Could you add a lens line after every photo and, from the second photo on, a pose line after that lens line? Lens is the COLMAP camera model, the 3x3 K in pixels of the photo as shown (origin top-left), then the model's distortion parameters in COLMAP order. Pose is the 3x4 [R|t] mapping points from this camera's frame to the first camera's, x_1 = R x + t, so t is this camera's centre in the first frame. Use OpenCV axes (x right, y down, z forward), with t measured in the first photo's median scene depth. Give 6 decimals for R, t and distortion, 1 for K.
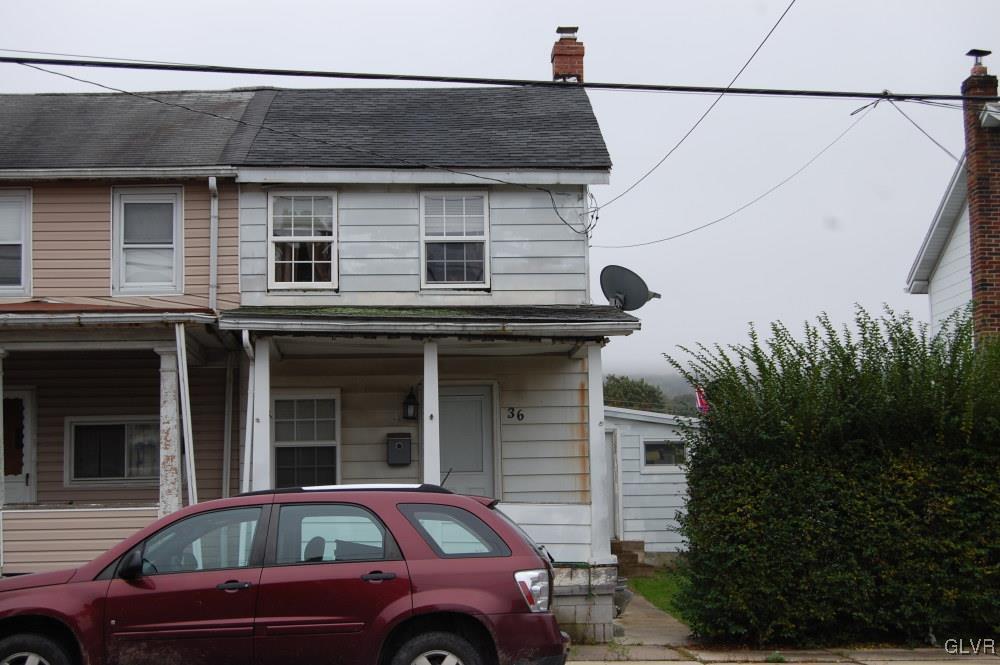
lens RADIAL K [[1597.2, 0, 504.0], [0, 1597.2, 333.2], [0, 0, 1]] dist [0.037420, 0.000000]
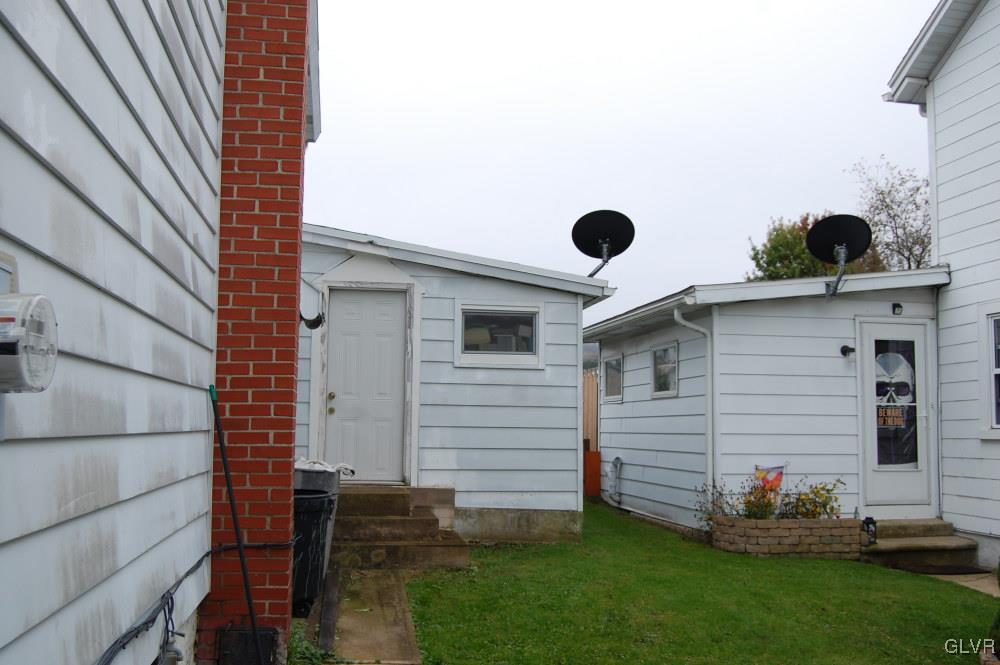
lens RADIAL K [[1000.0, 0, 498.5], [0, 1000.0, 334.4], [0, 0, 1]] dist [0.014067, 0.000000]
pose [[0.994684, 0.037588, 0.095866, 0.888158], [-0.039141, 0.999130, 0.014367, 0.942359], [-0.095243, -0.018043, 0.995291, 8.641698]]
